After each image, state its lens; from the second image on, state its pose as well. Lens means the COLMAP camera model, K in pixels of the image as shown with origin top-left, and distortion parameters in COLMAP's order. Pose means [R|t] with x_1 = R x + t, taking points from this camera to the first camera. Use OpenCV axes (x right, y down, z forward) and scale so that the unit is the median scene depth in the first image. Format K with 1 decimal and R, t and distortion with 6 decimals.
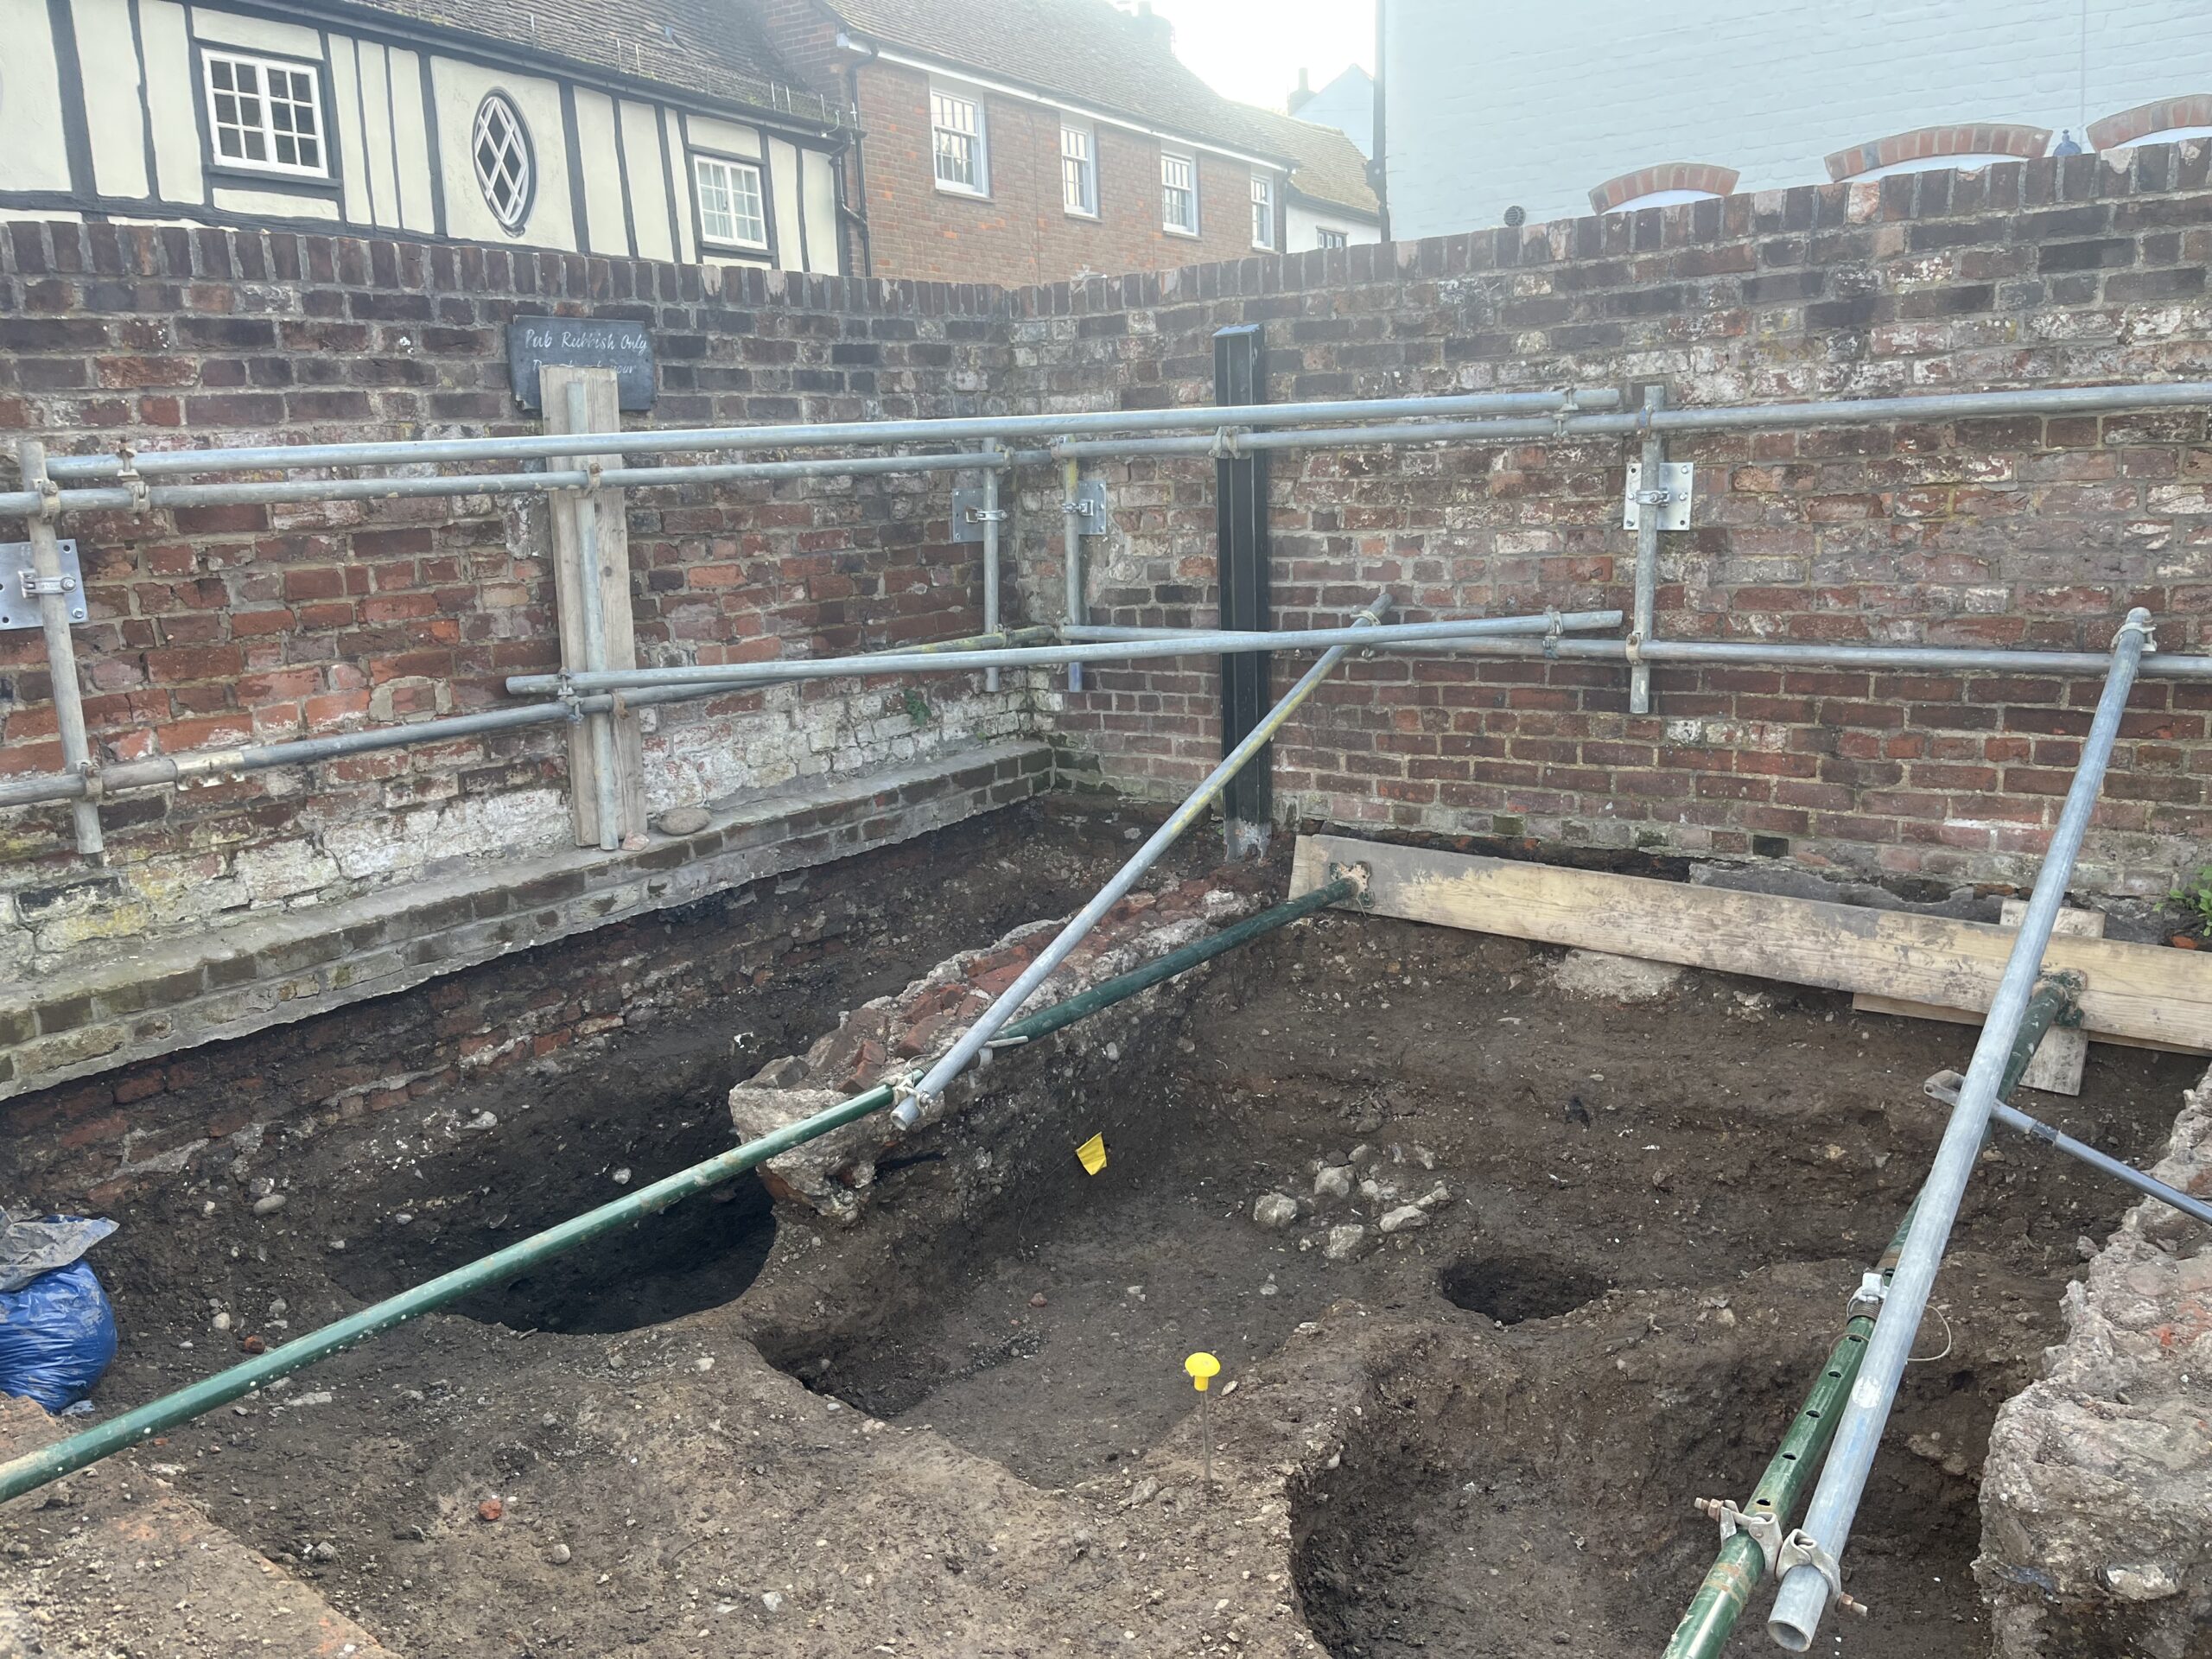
lens RADIAL K [[1672.0, 0, 1085.1], [0, 1672.0, 844.4], [0, 0, 1]] dist [0.057795, -0.078105]
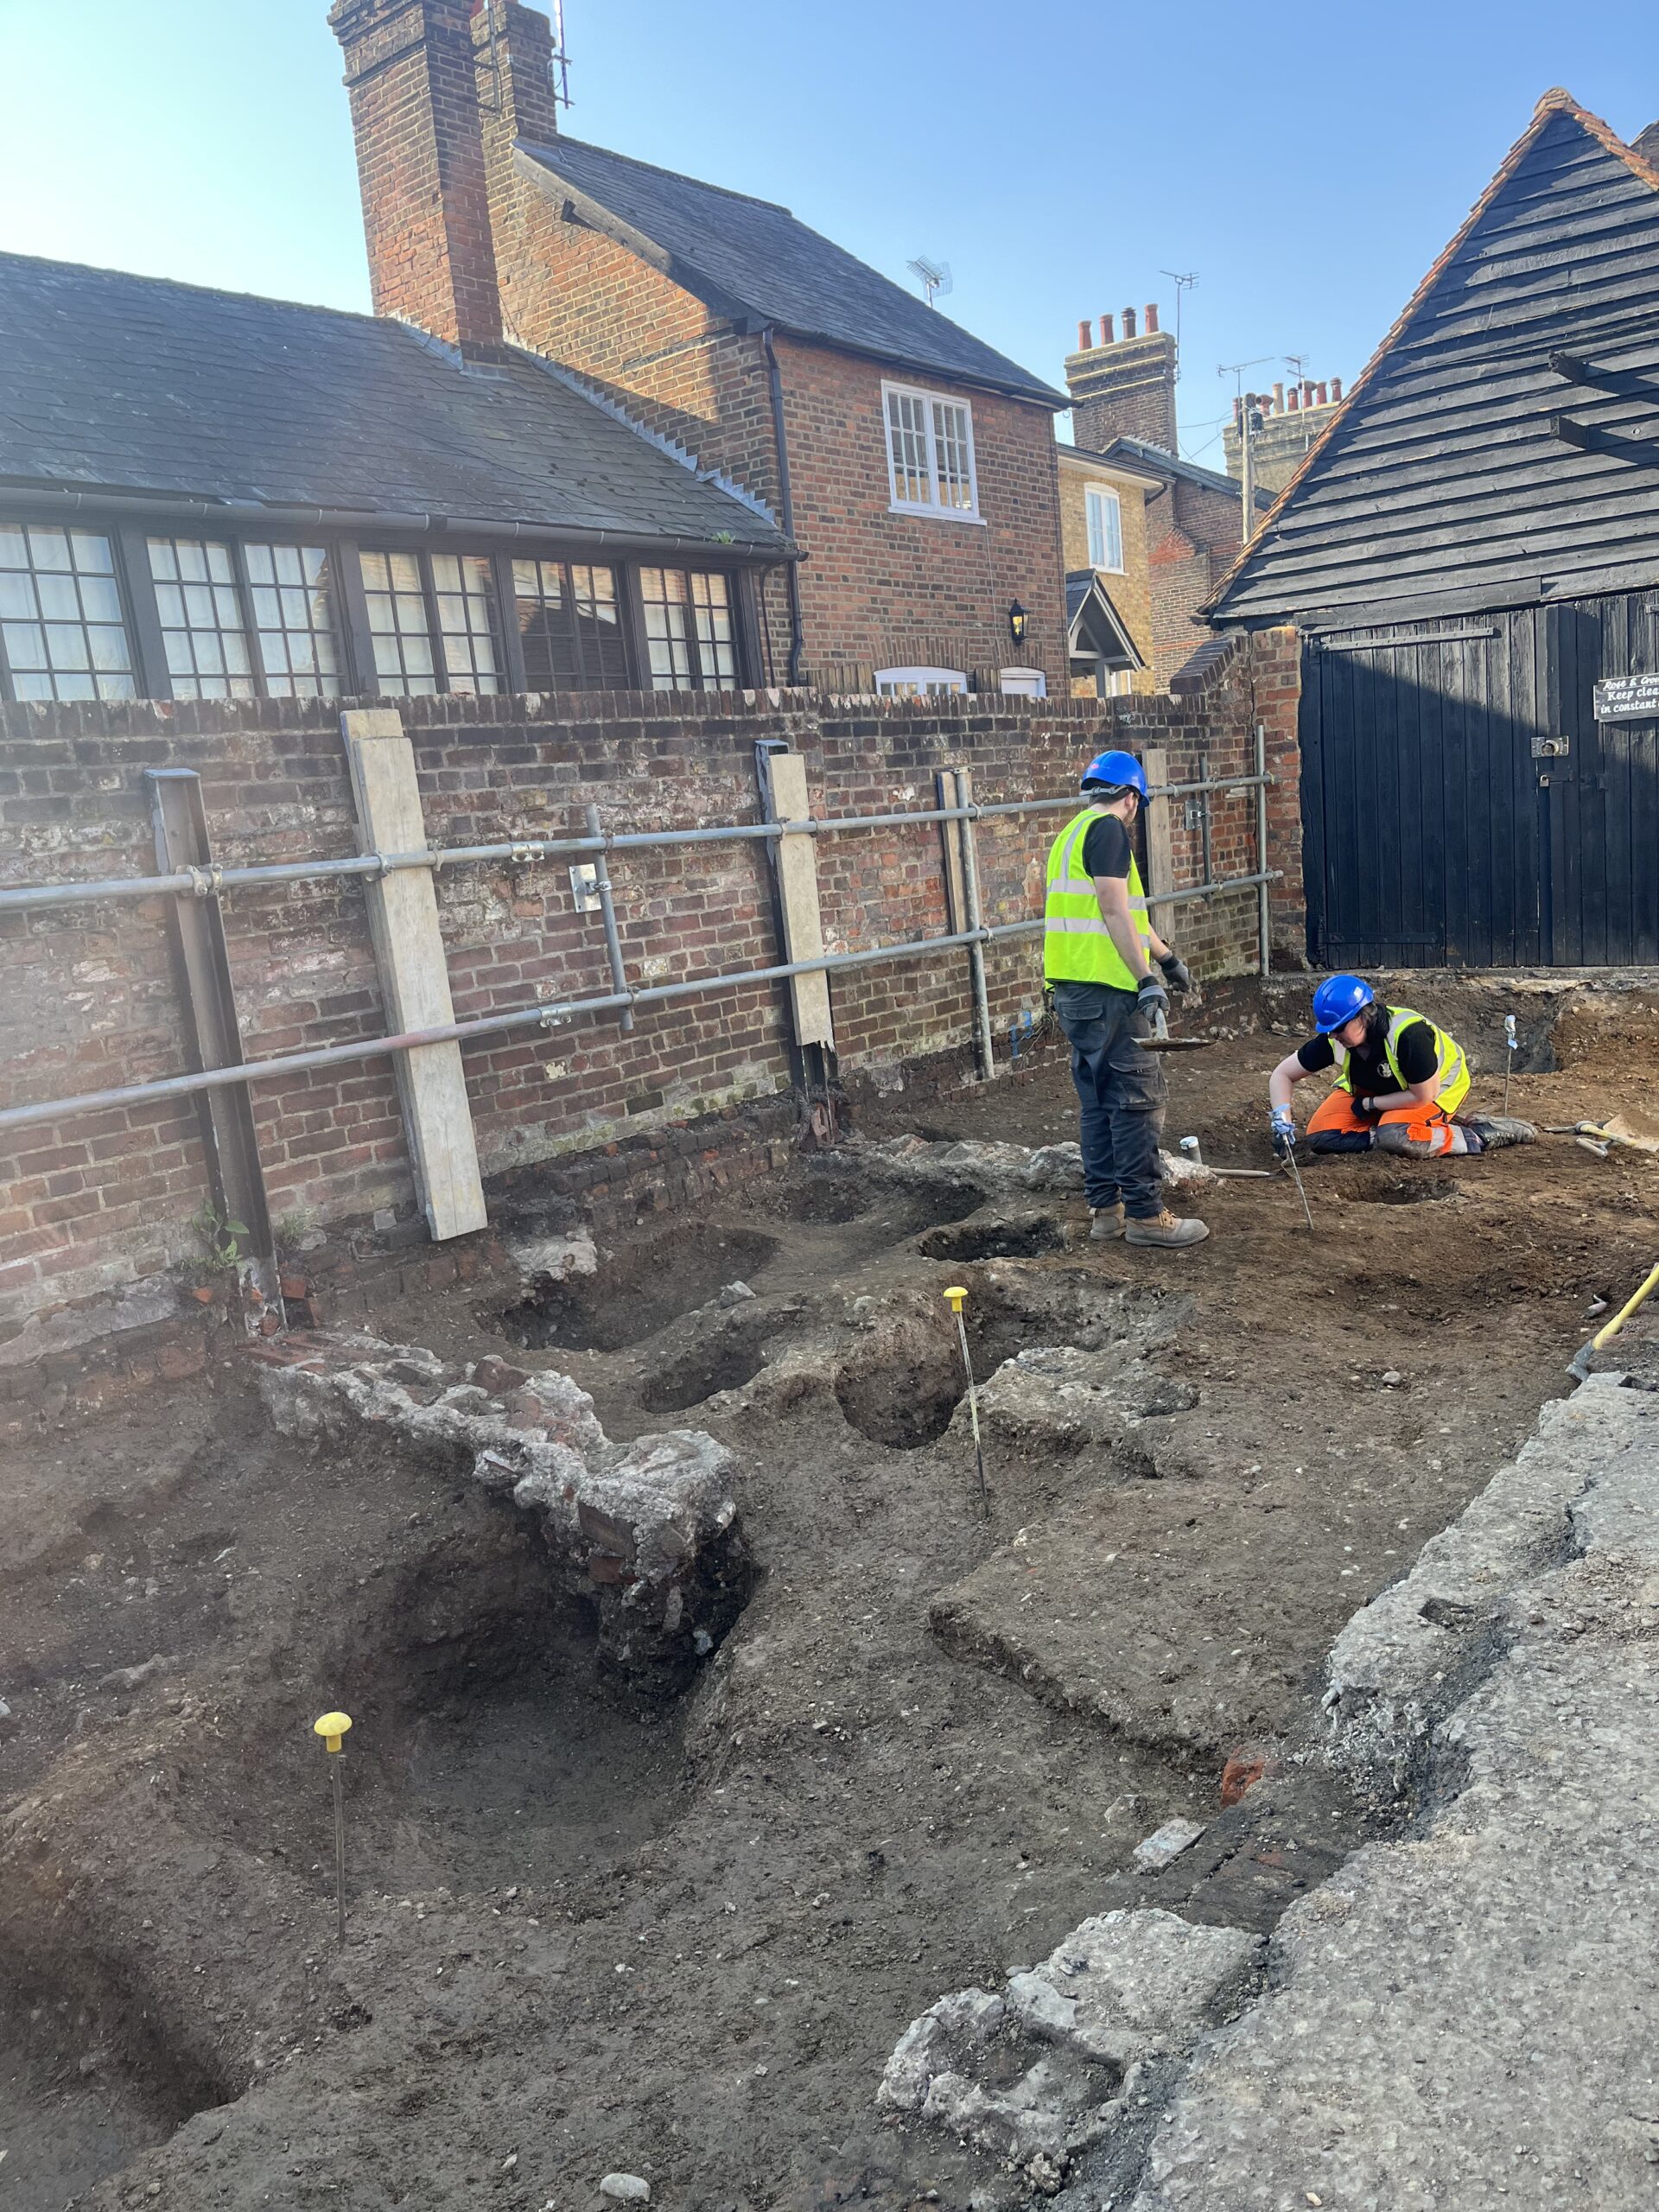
lens RADIAL K [[1672.0, 0, 839.3], [0, 1672.0, 1112.1], [0, 0, 1]] dist [0.057795, -0.078105]
pose [[0.023753, -0.129495, 0.991296, -0.526882], [0.314487, 0.942203, 0.115546, -0.059106], [-0.948965, 0.309005, 0.063105, 0.335643]]
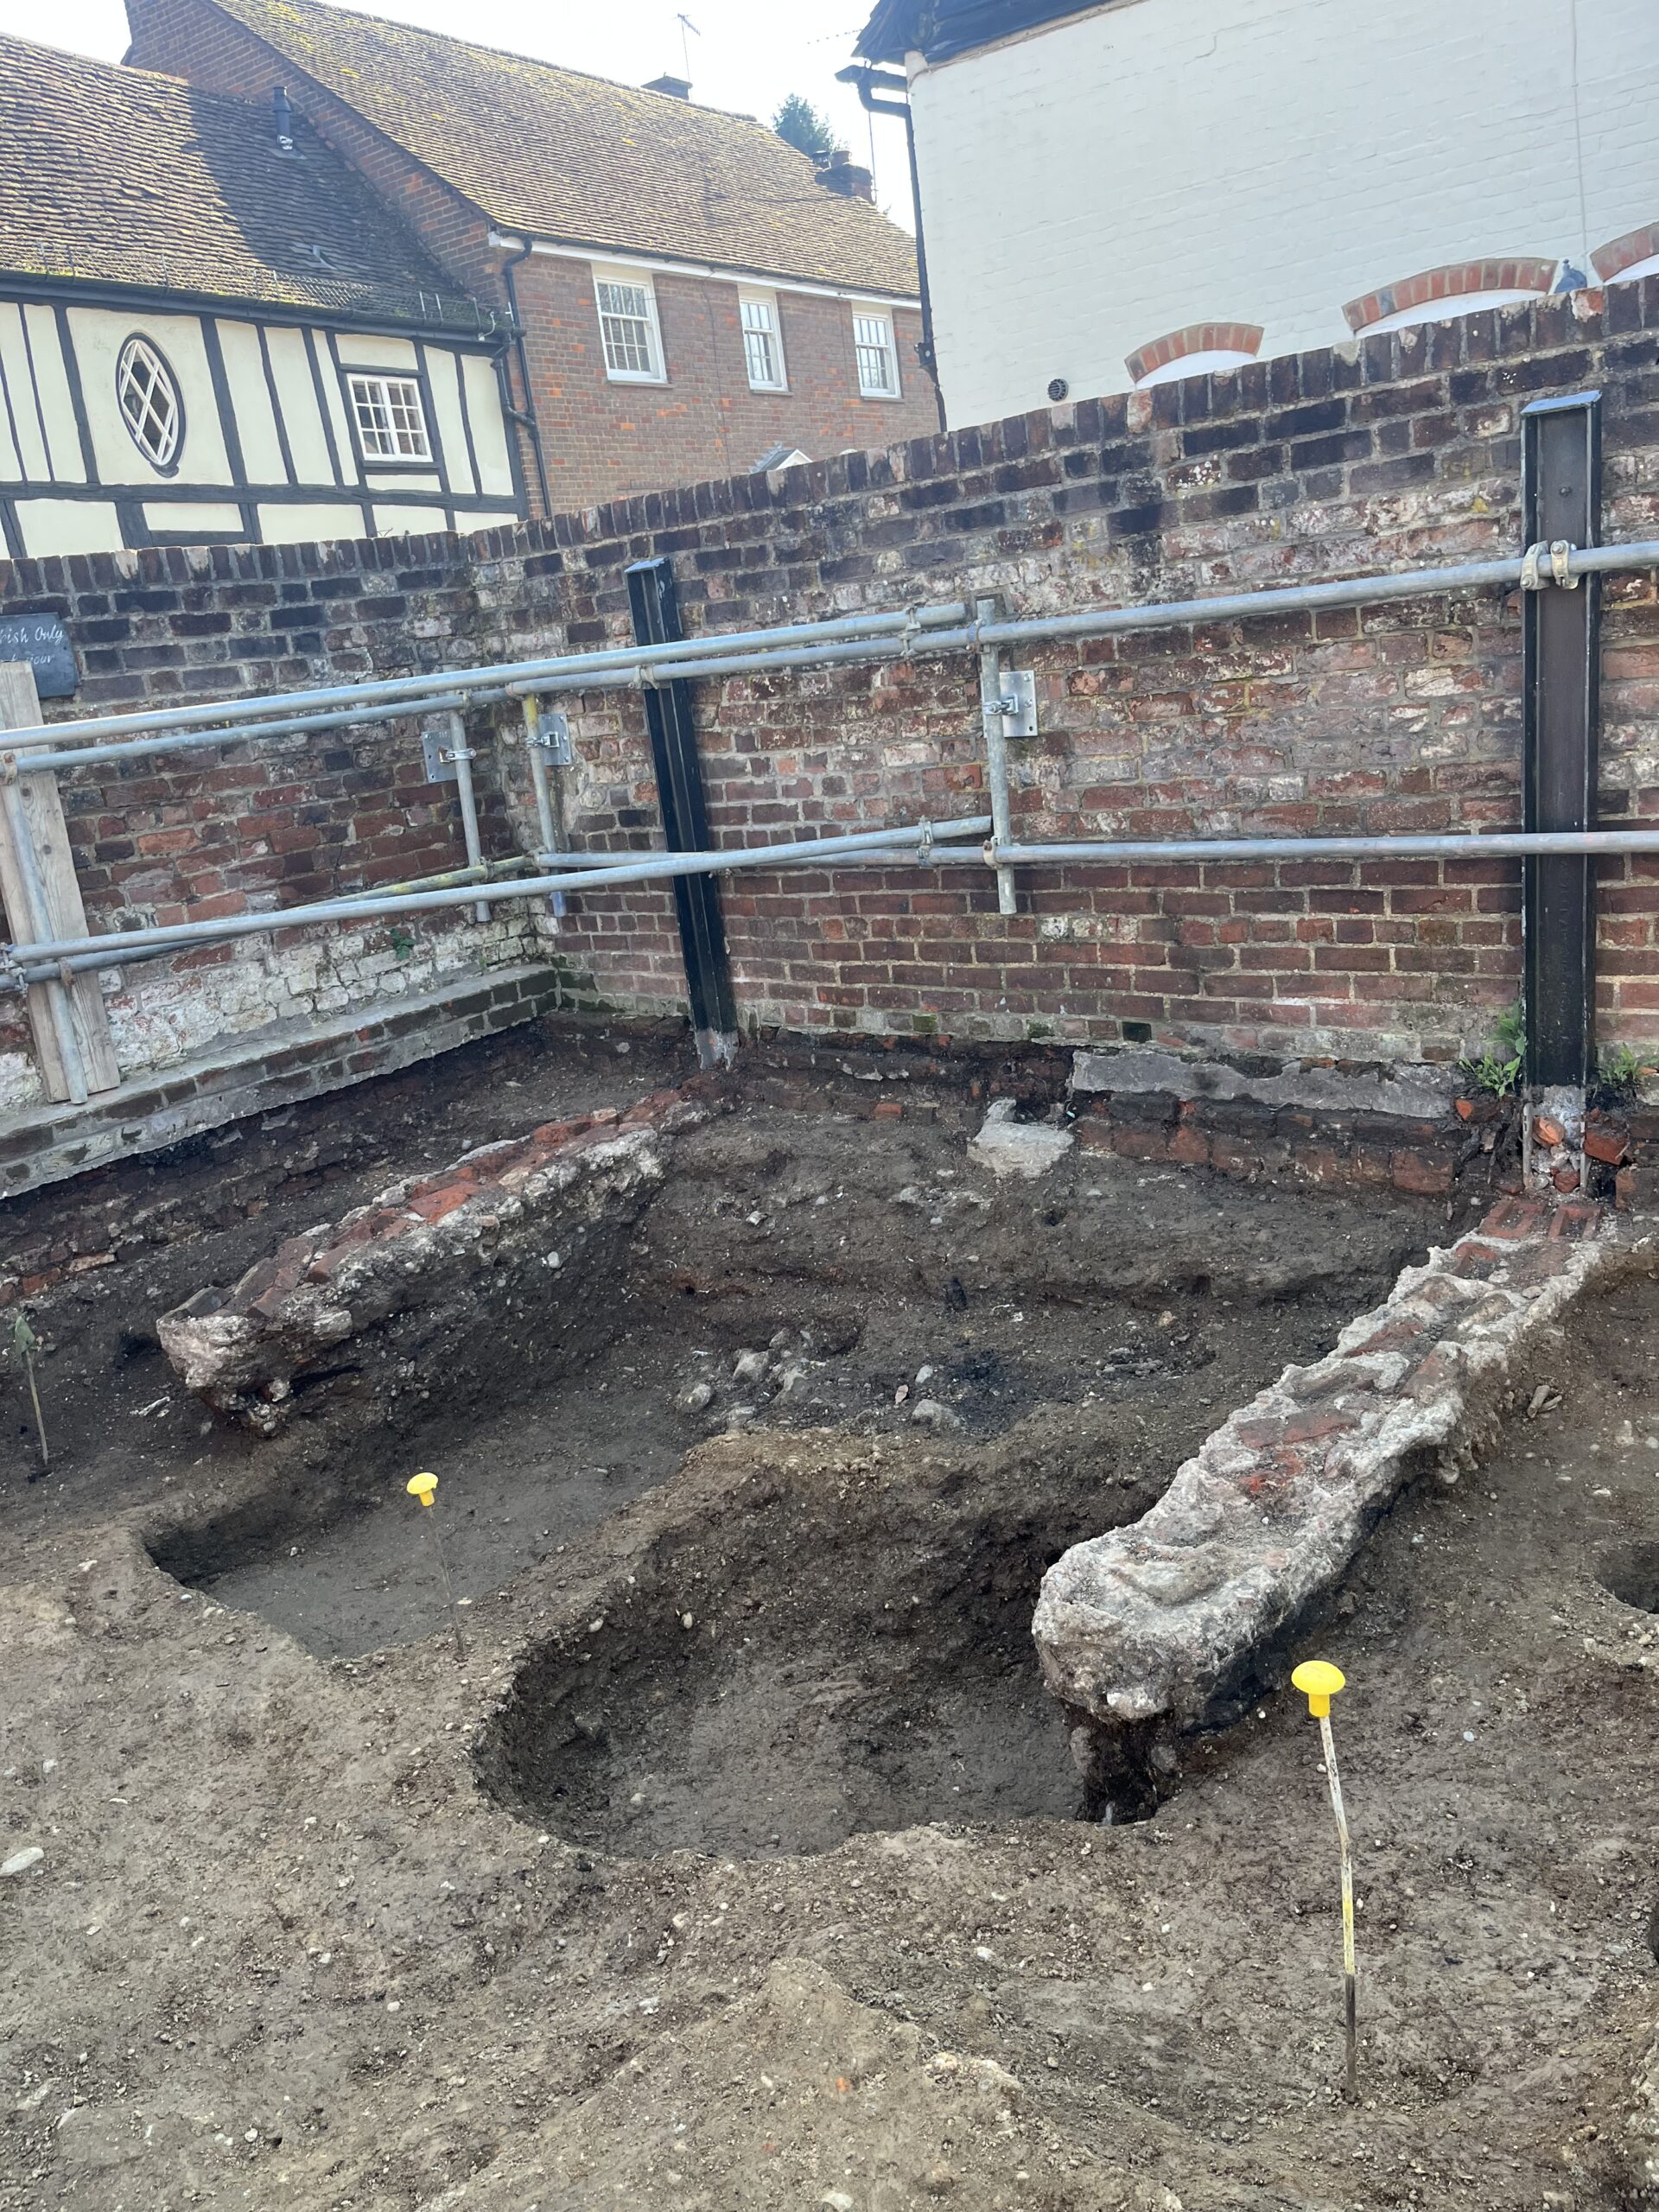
lens RADIAL K [[1672.0, 0, 801.2], [0, 1672.0, 1126.3], [0, 0, 1]] dist [0.057795, -0.078105]
pose [[0.995646, -0.063477, -0.068264, 0.259623], [0.067816, 0.995691, 0.063243, -0.020009], [0.063955, -0.067597, 0.995661, -0.063608]]
